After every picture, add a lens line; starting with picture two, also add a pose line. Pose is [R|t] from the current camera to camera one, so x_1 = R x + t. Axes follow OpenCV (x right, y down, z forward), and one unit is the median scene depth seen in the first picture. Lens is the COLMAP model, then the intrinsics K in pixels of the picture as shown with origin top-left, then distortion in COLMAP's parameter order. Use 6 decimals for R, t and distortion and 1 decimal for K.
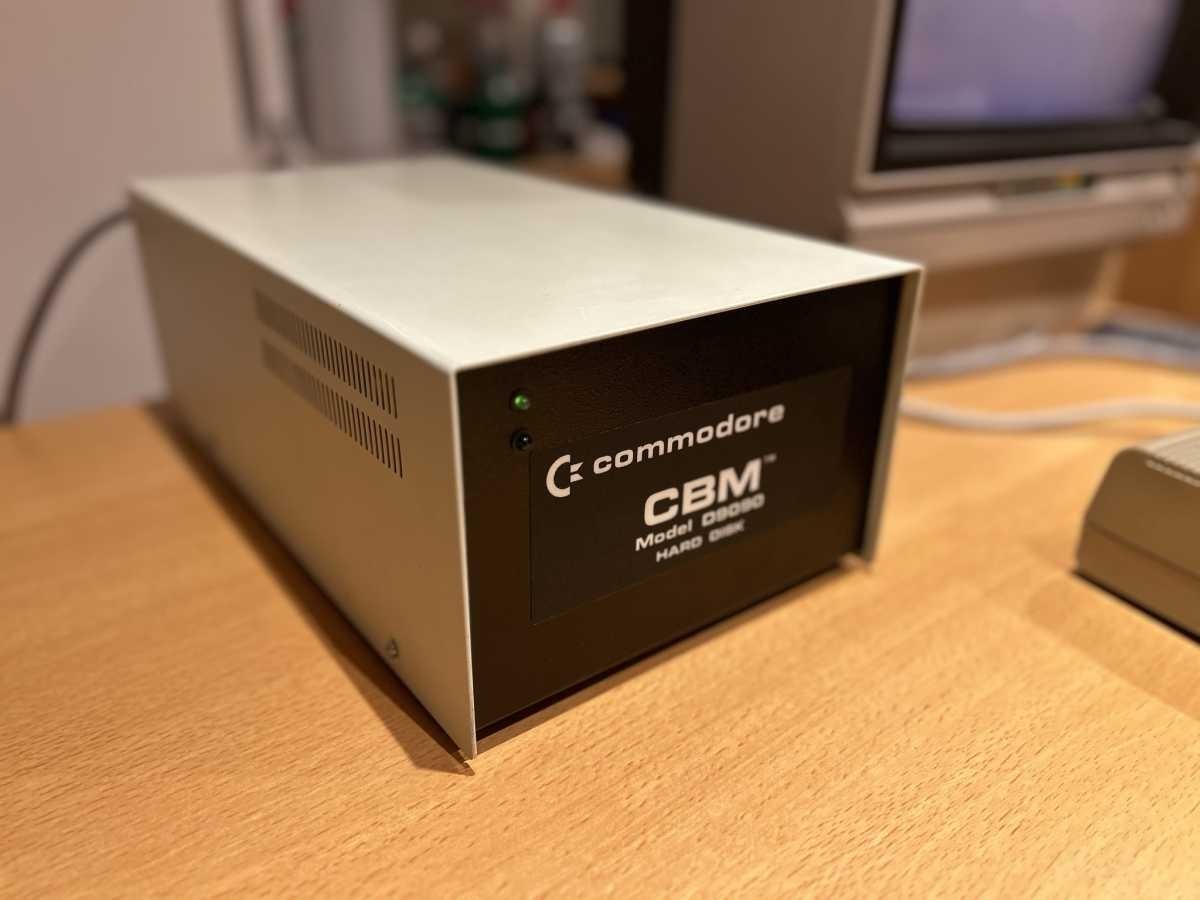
lens RADIAL K [[919.4, 0, 599.1], [0, 919.4, 450.0], [0, 0, 1]] dist [-0.010332, -0.020501]
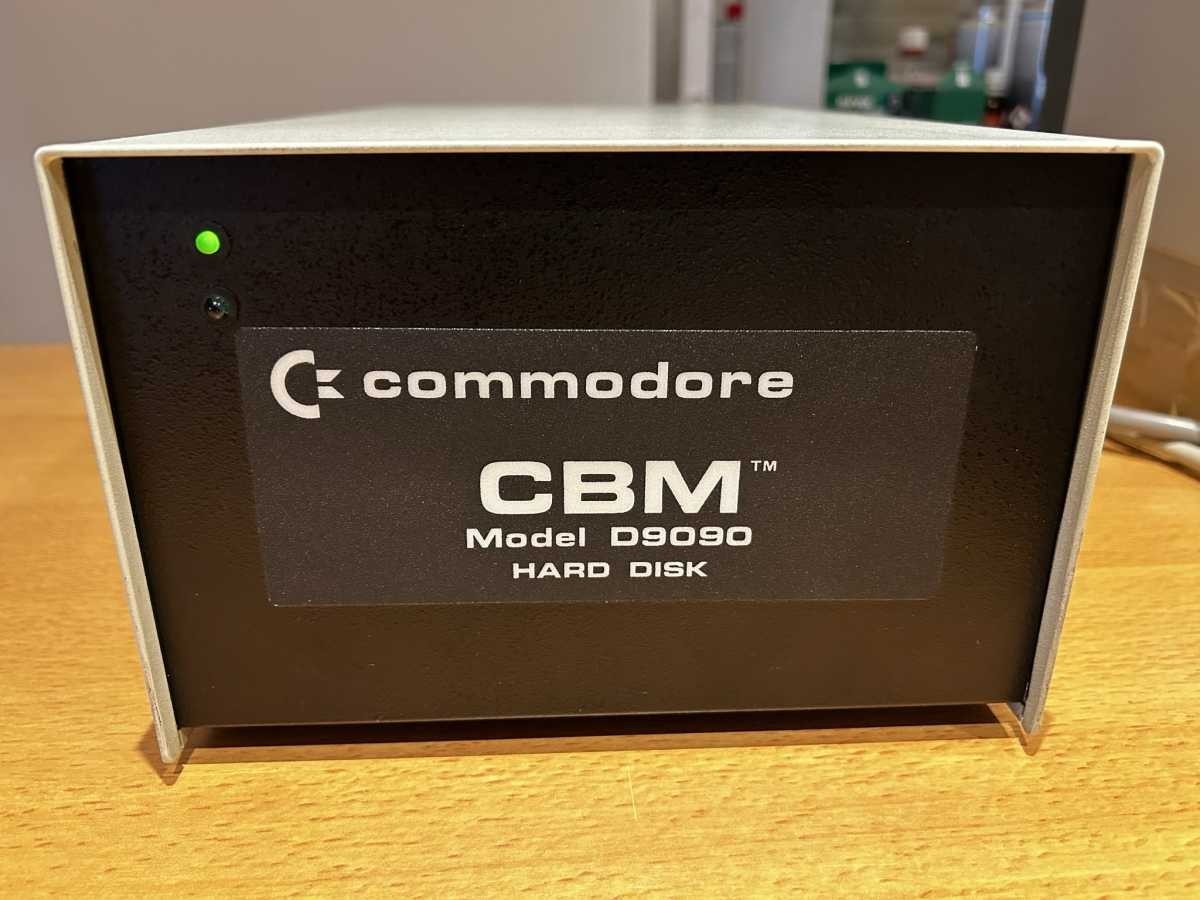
lens RADIAL K [[919.4, 0, 600.5], [0, 919.4, 451.1], [0, 0, 1]] dist [-0.010332, -0.020501]
pose [[0.827004, 0.191288, -0.528653, 0.424307], [-0.222356, 0.974953, 0.004934, 0.021667], [0.516355, 0.113468, 0.848824, 0.494536]]
